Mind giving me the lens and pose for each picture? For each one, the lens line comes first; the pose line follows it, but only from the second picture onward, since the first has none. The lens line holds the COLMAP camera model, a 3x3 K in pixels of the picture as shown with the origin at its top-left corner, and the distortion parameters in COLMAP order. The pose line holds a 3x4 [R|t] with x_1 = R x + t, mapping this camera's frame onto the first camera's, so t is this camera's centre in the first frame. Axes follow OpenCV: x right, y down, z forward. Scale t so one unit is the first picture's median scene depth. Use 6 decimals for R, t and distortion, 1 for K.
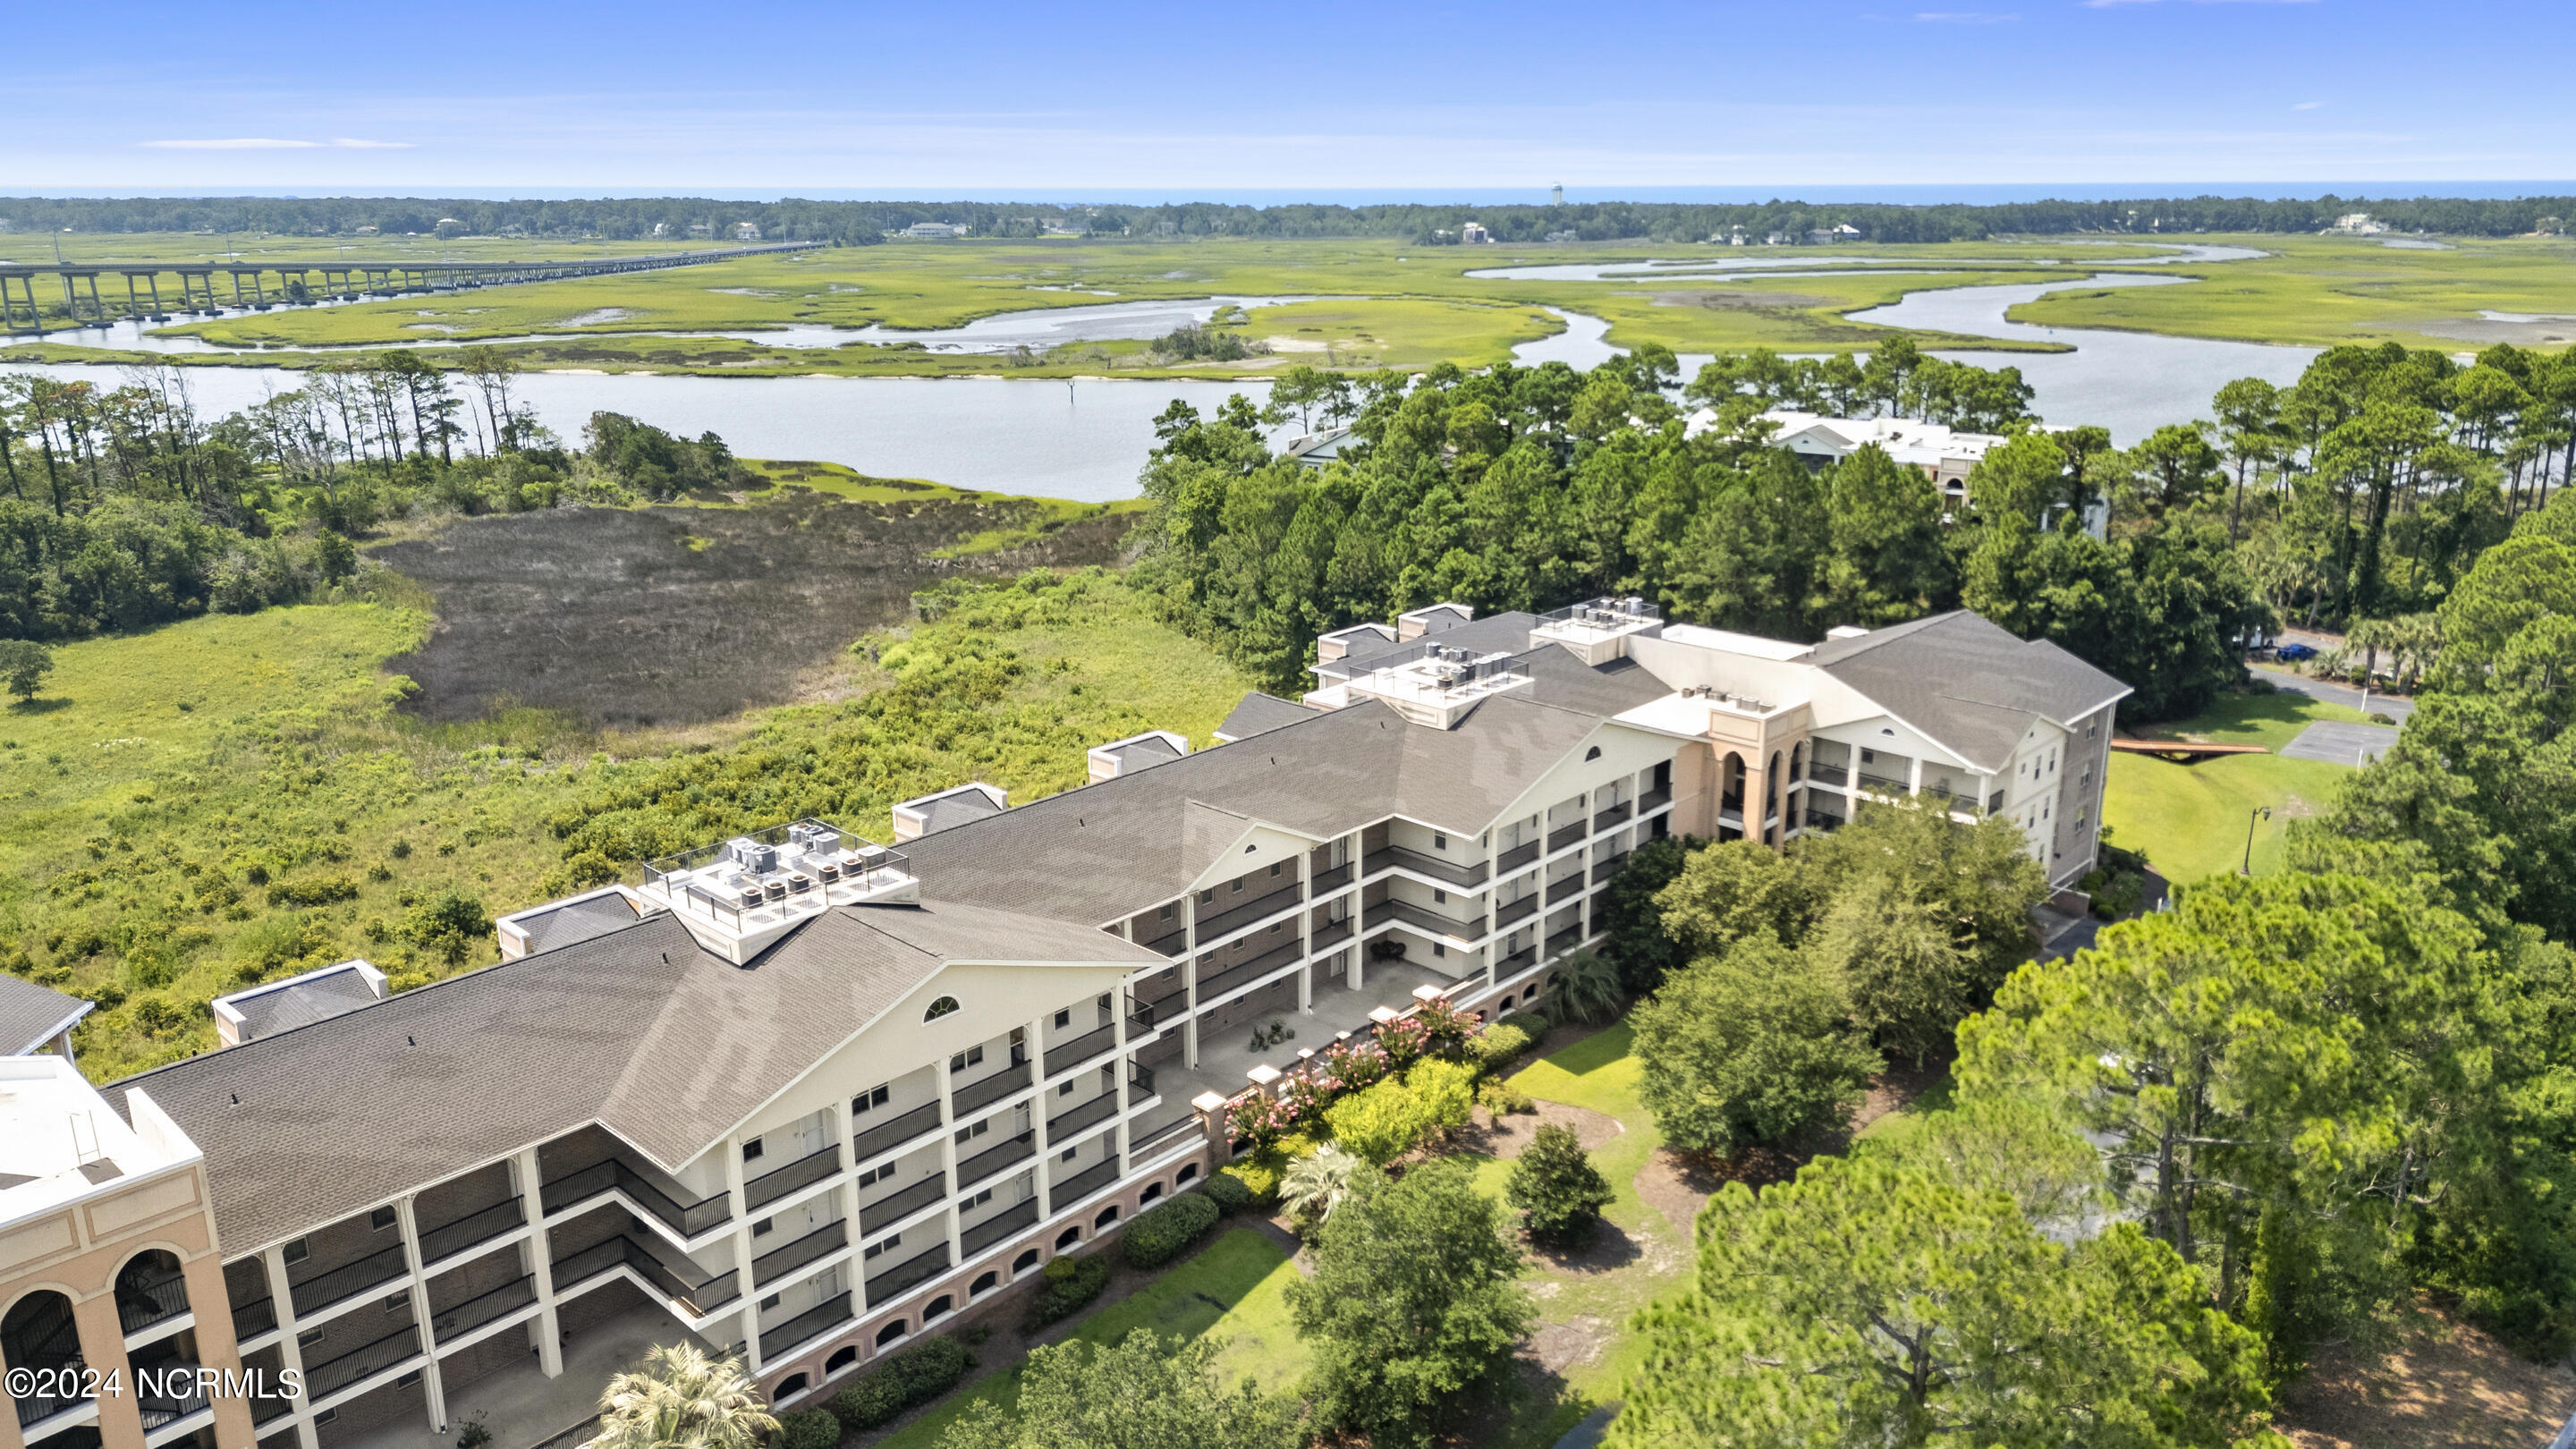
lens RADIAL K [[1767.0, 0, 1308.4], [0, 1767.0, 730.9], [0, 0, 1]] dist [0.076900, -0.090503]
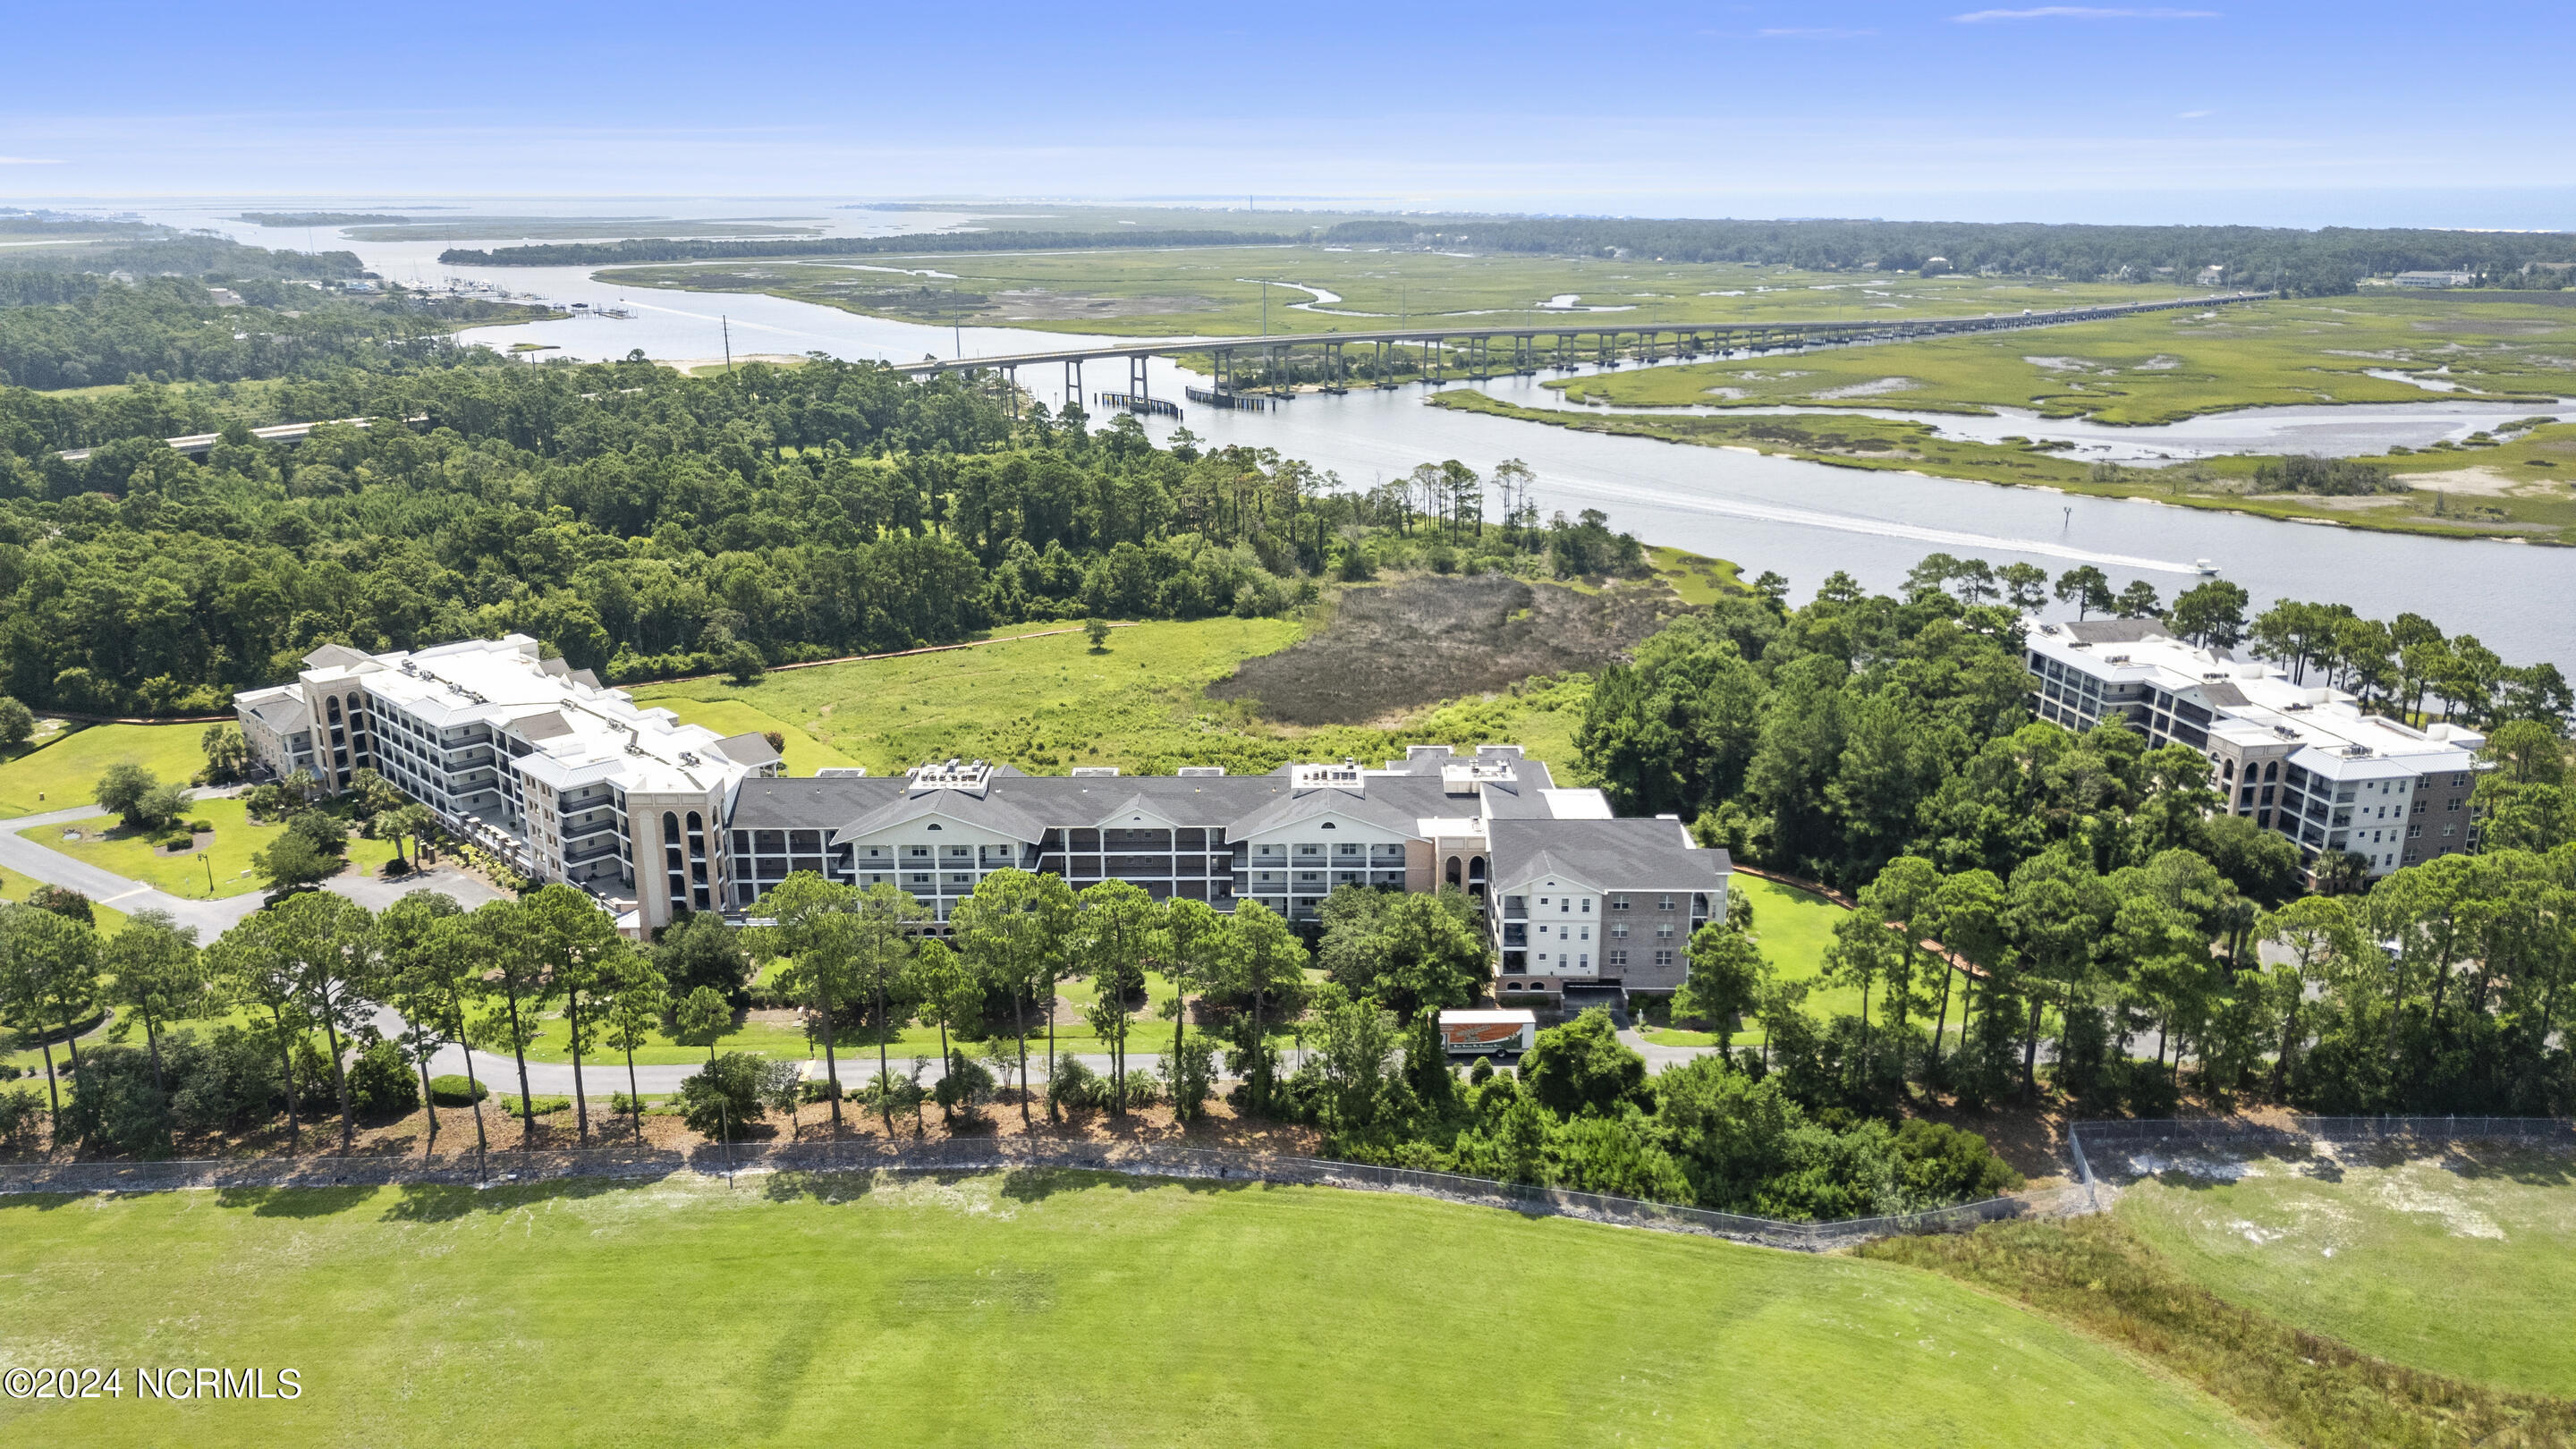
lens RADIAL K [[1791.6, 0, 1335.5], [0, 1791.6, 734.5], [0, 0, 1]] dist [0.113807, -0.147968]
pose [[0.680576, 0.212564, -0.701165, 0.943711], [-0.211874, 0.973201, 0.089381, -0.162580], [0.701374, 0.087728, 0.707375, -0.260761]]
